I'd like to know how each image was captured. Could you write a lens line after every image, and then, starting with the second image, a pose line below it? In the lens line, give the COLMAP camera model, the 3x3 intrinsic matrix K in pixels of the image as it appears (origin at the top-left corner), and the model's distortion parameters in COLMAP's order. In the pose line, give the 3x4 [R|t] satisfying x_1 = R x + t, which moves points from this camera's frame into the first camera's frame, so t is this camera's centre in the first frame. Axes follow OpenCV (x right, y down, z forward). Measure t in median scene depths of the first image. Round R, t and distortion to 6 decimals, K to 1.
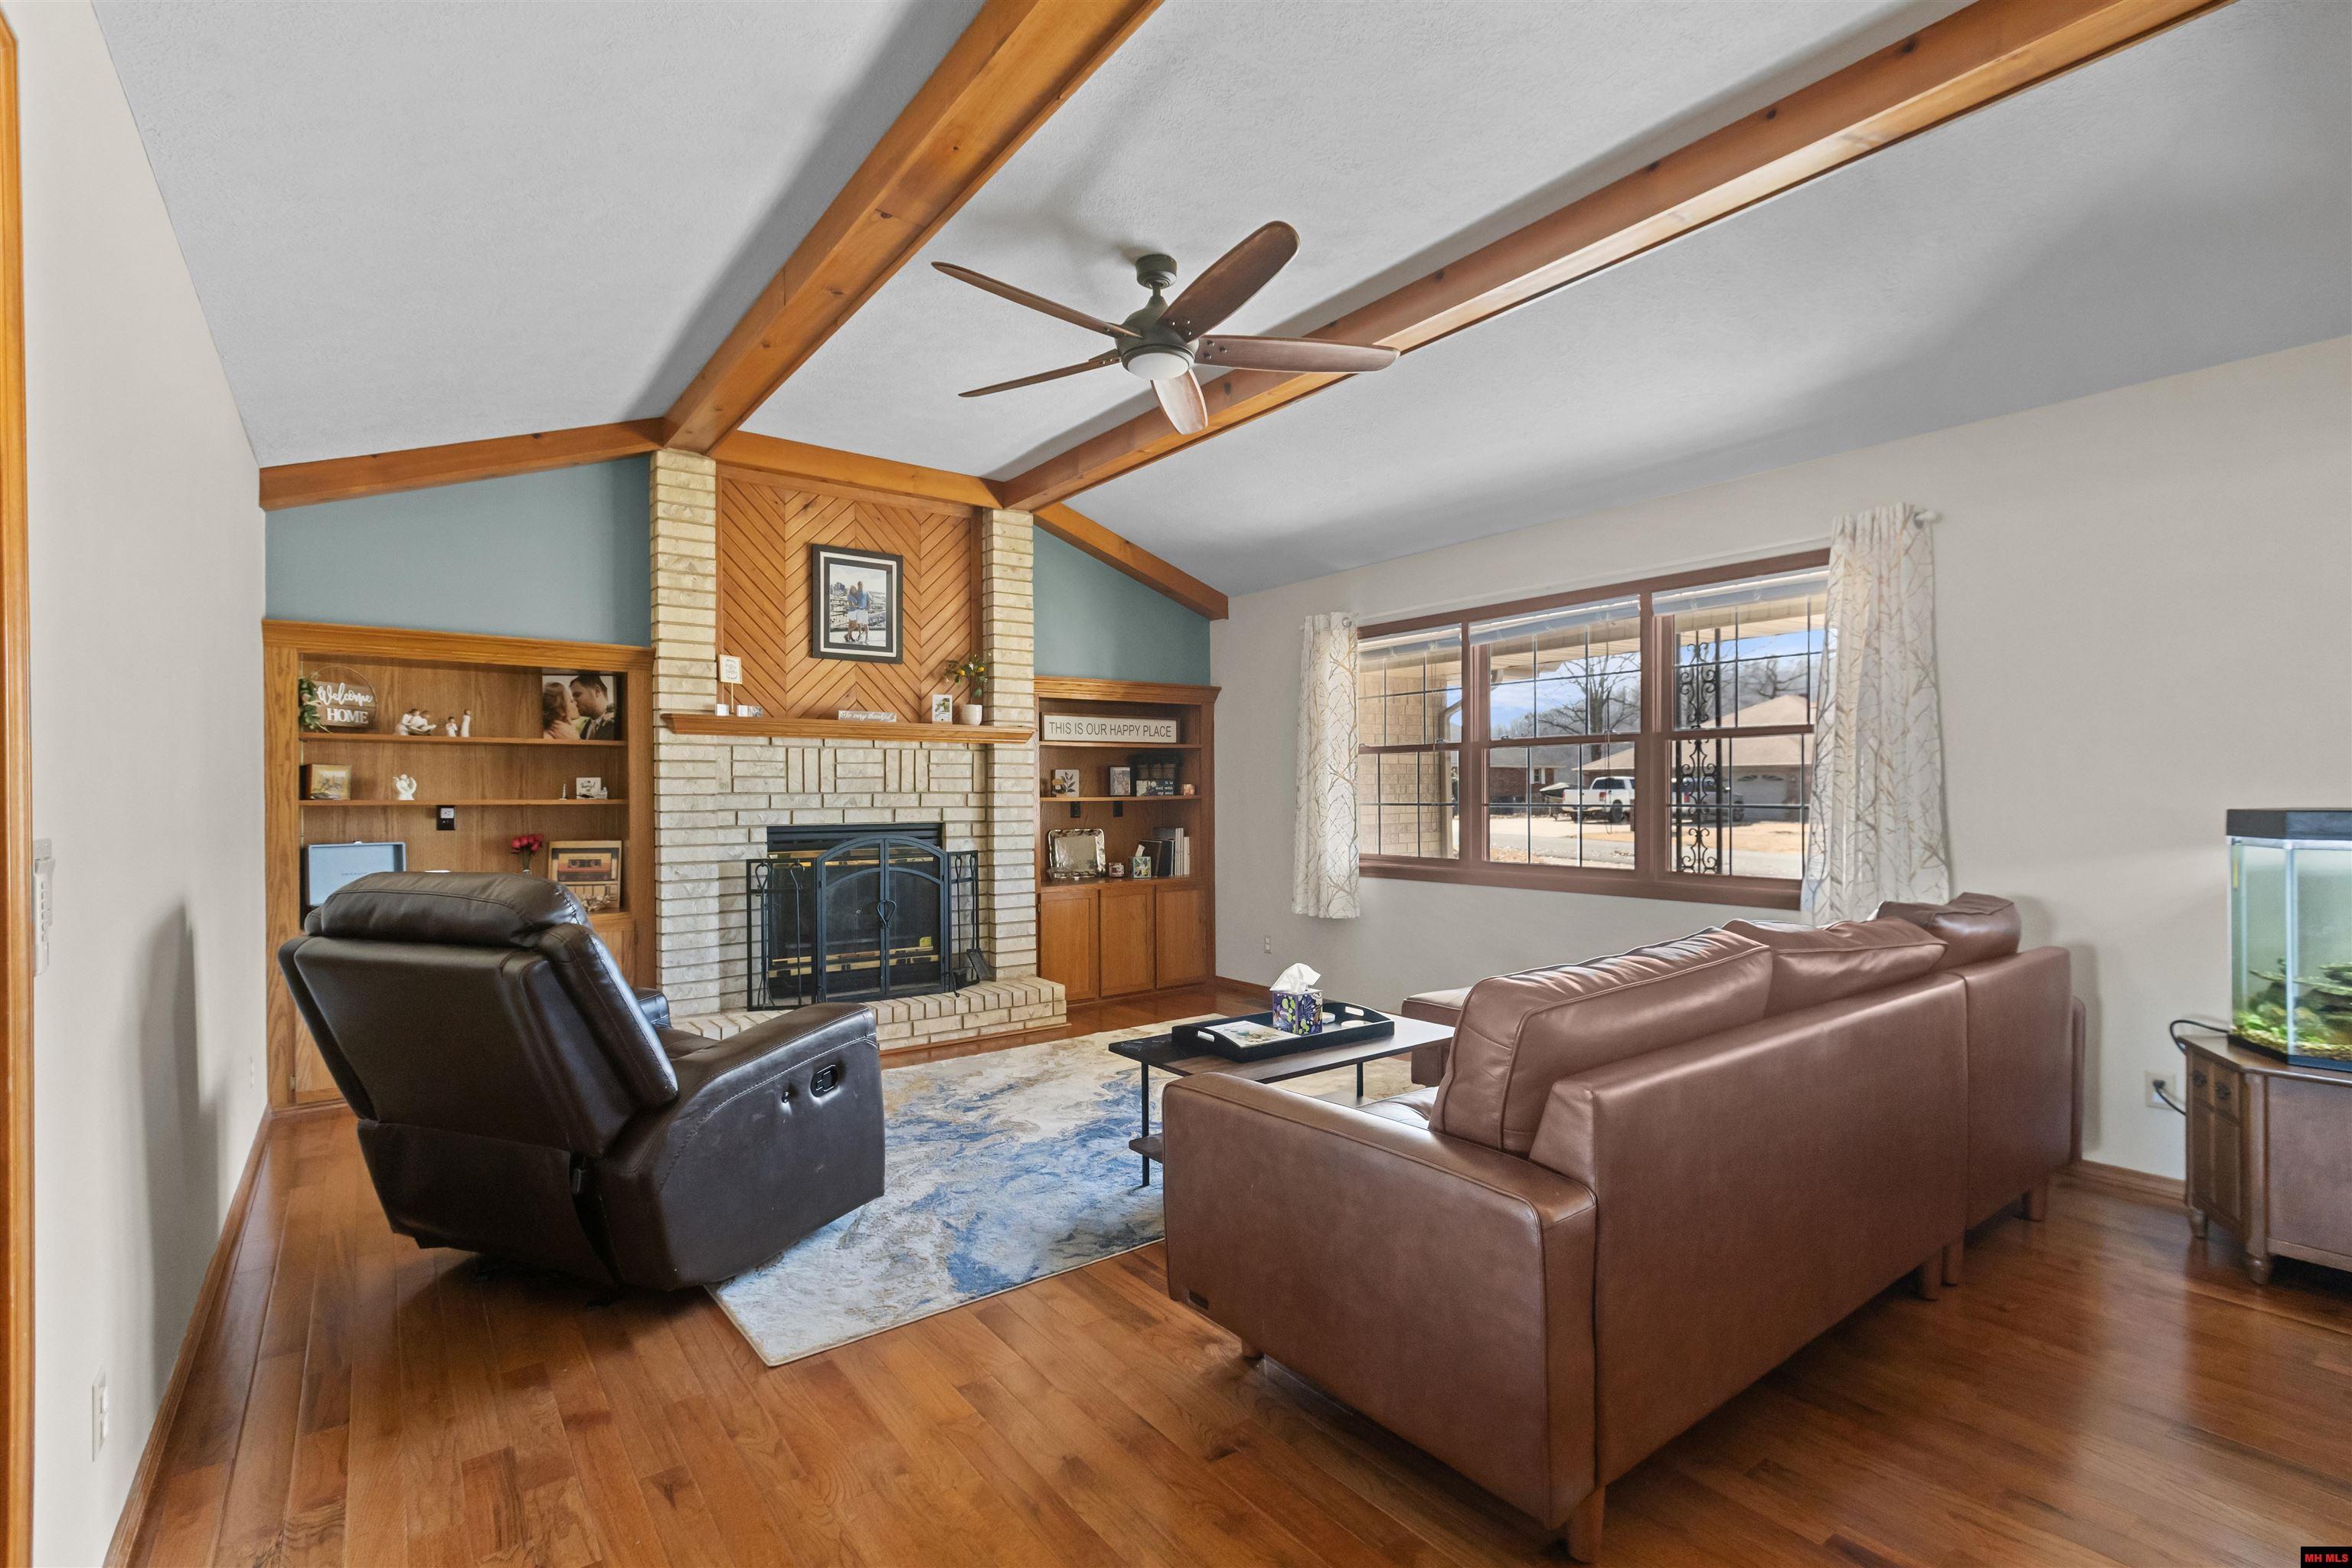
lens RADIAL K [[1106.1, 0, 1176.0], [0, 1106.1, 784.0], [0, 0, 1]] dist [0.002393, 0.000197]
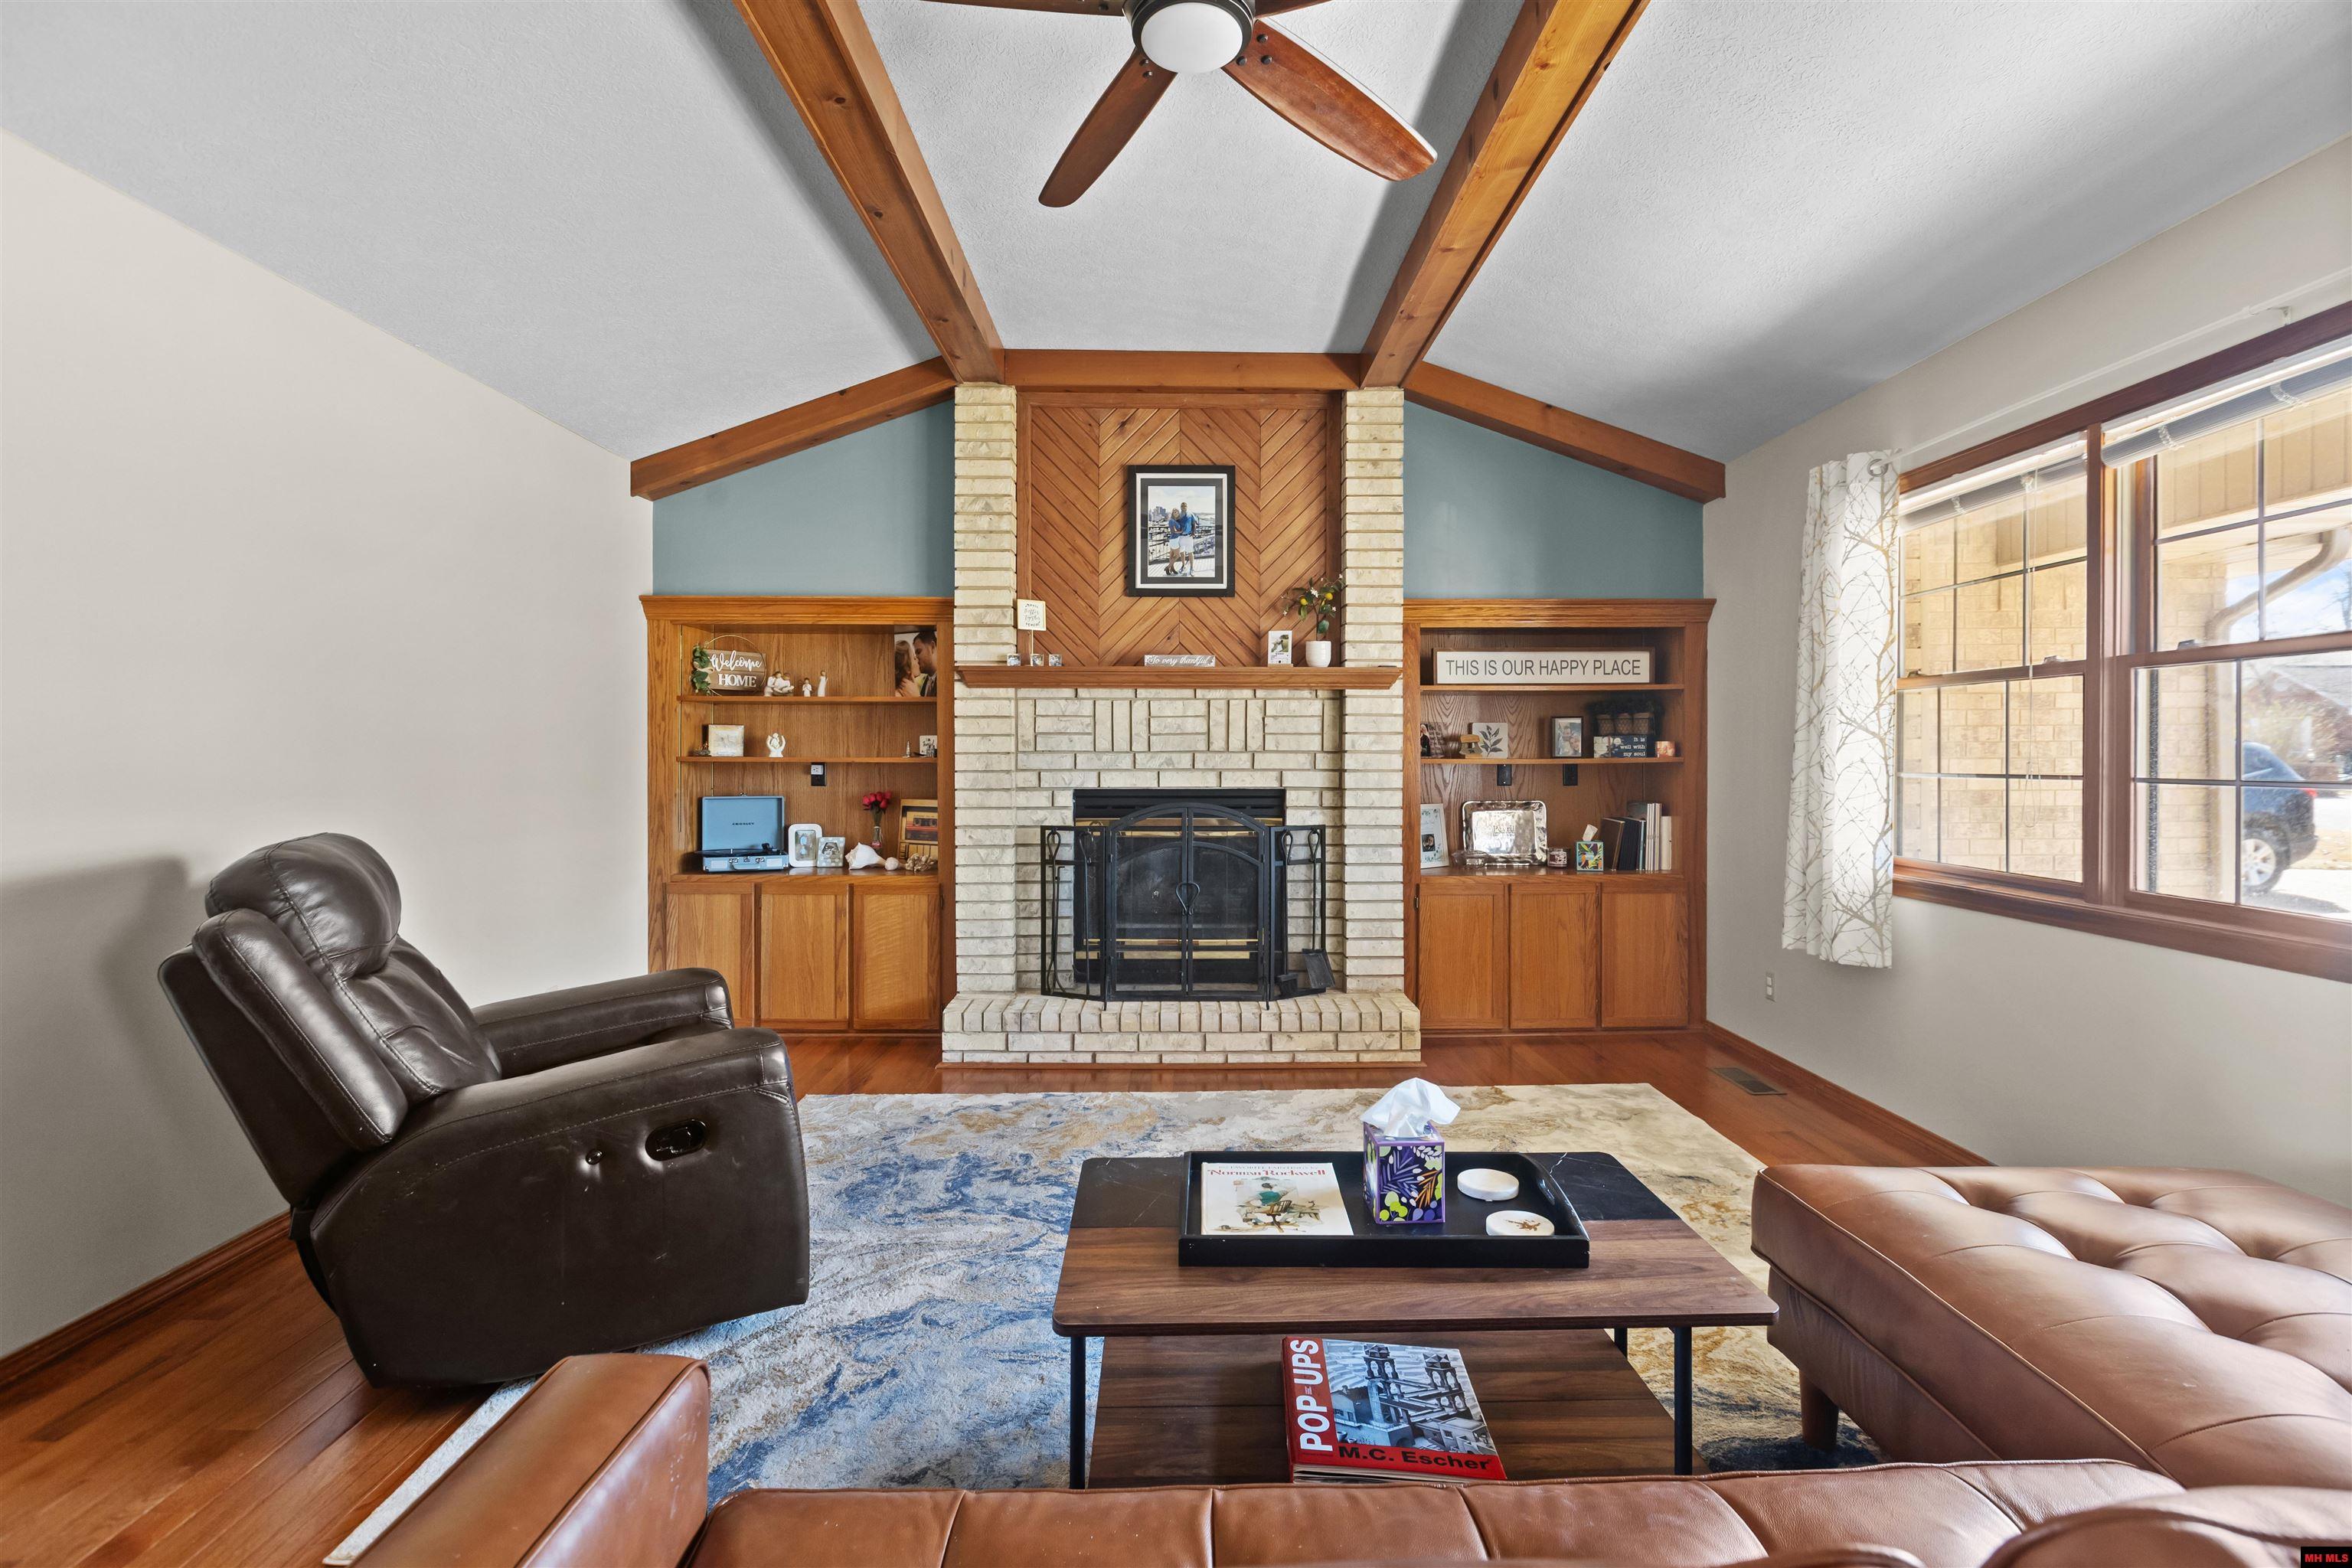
lens RADIAL K [[1084.7, 0, 1181.6], [0, 1084.7, 750.9], [0, 0, 1]] dist [-0.006818, 0.000381]
pose [[0.811133, 0.002544, -0.584856, 0.201695], [0.001062, 0.999982, 0.005821, 0.002448], [0.584861, -0.005343, 0.811116, 0.326039]]
